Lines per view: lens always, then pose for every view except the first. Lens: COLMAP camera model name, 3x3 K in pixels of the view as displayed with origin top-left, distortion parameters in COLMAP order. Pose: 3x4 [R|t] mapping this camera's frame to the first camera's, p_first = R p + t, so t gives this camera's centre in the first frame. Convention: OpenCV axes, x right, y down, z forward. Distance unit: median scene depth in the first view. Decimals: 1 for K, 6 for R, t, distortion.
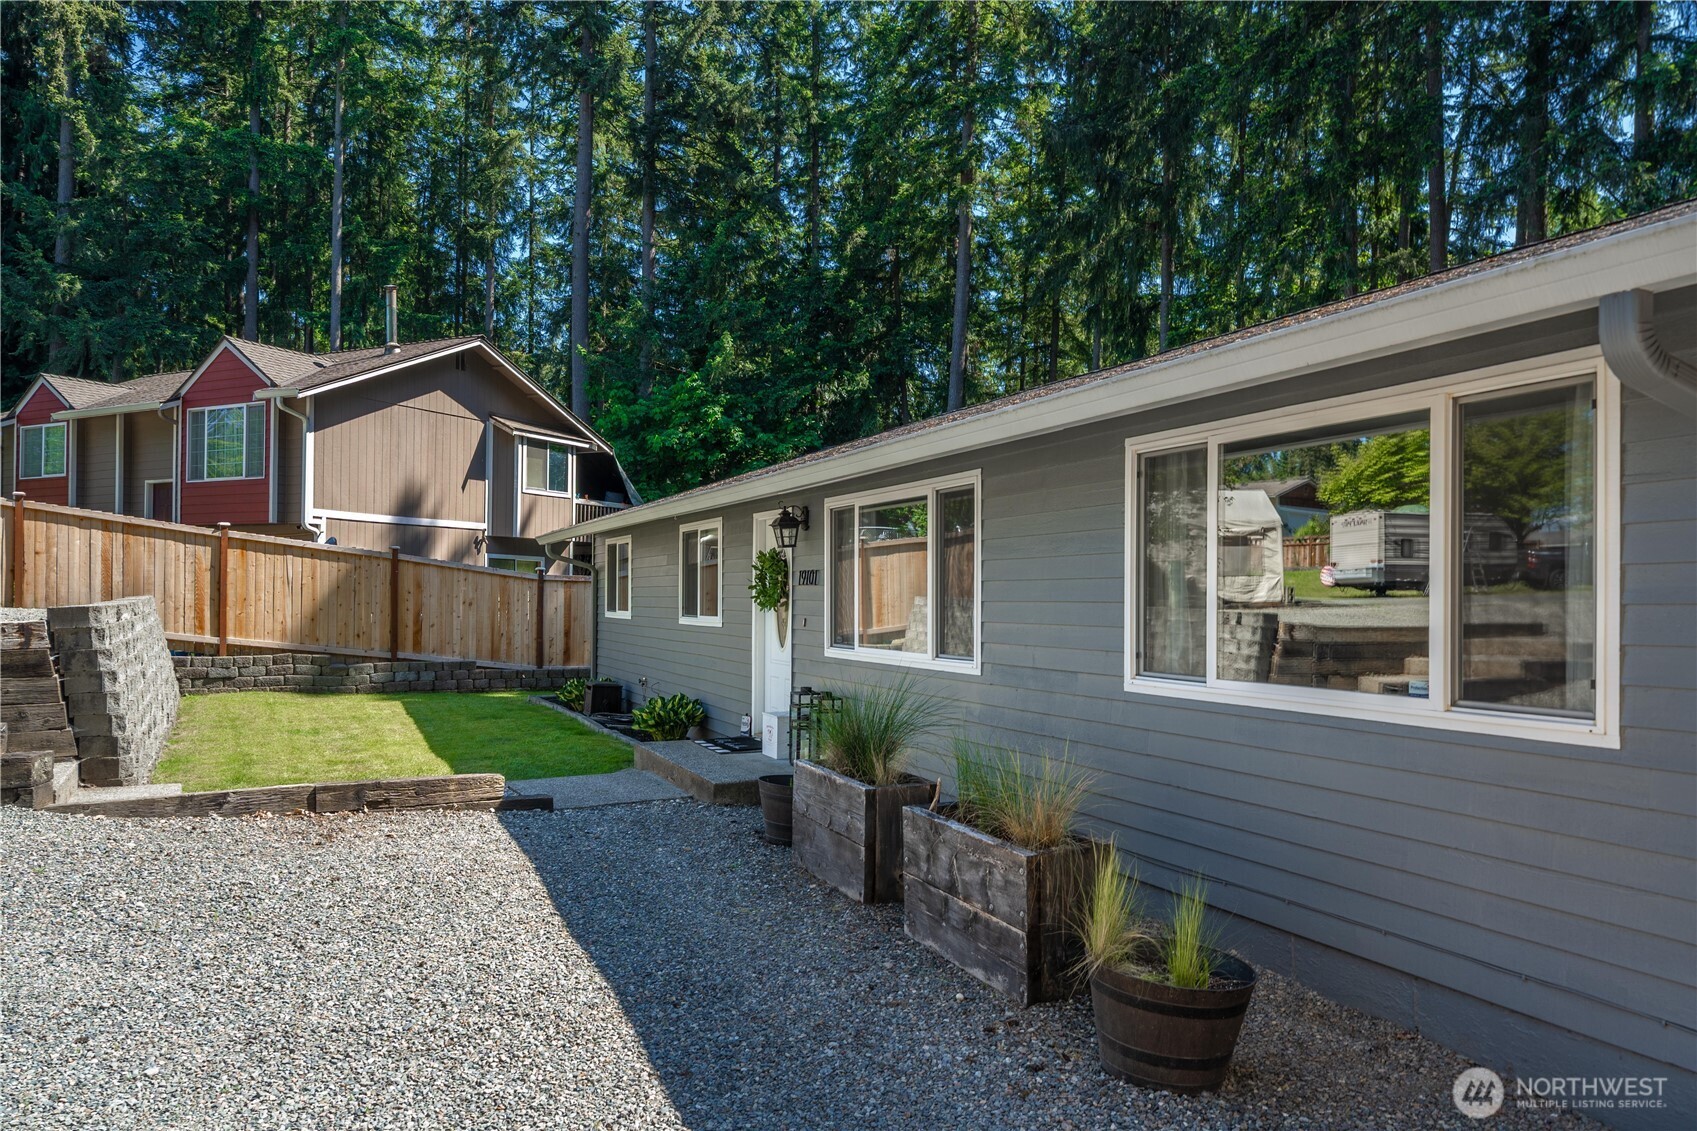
lens RADIAL K [[777.5, 0, 847.5], [0, 777.5, 588.6], [0, 0, 1]] dist [0.000119, -0.000031]
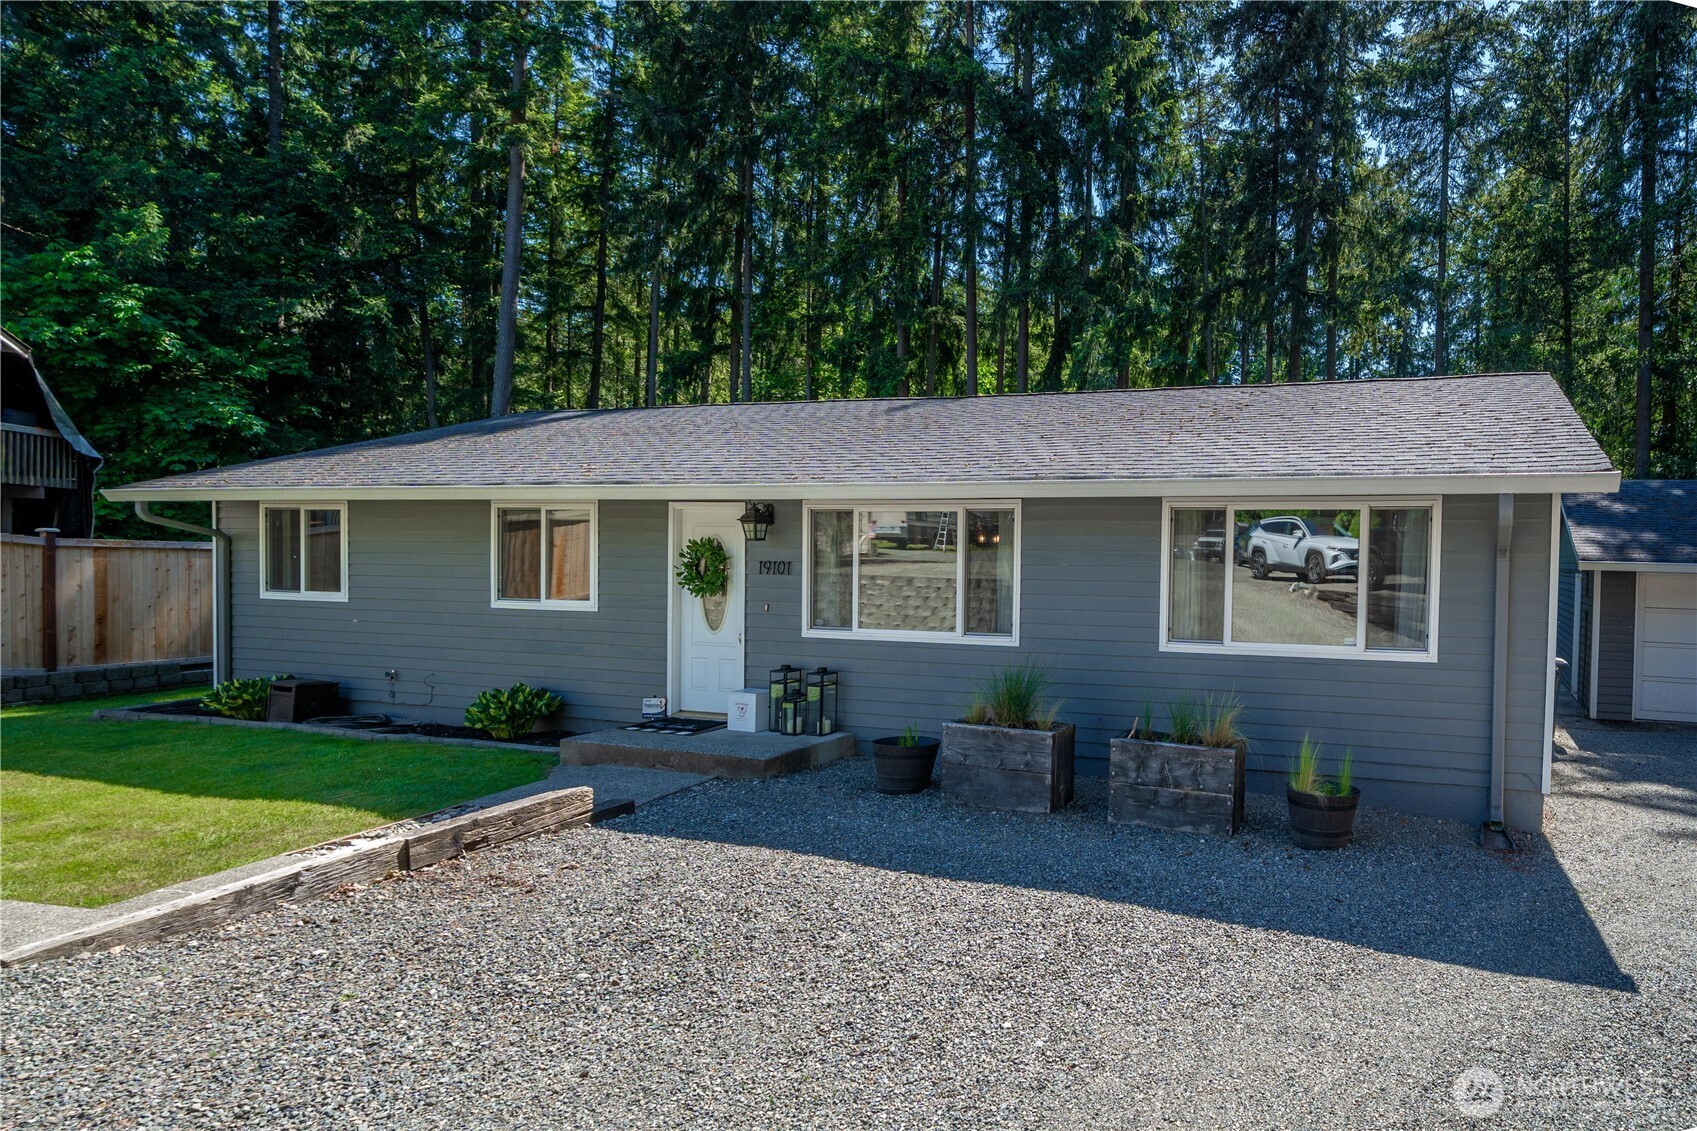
lens RADIAL K [[744.8, 0, 848.5], [0, 744.8, 565.5], [0, 0, 1]] dist [0.003173, 0.000362]
pose [[0.806275, -0.012369, 0.591412, -0.260500], [-0.005911, 0.999563, 0.028964, -0.021538], [-0.591512, -0.026849, 0.805849, 0.029758]]
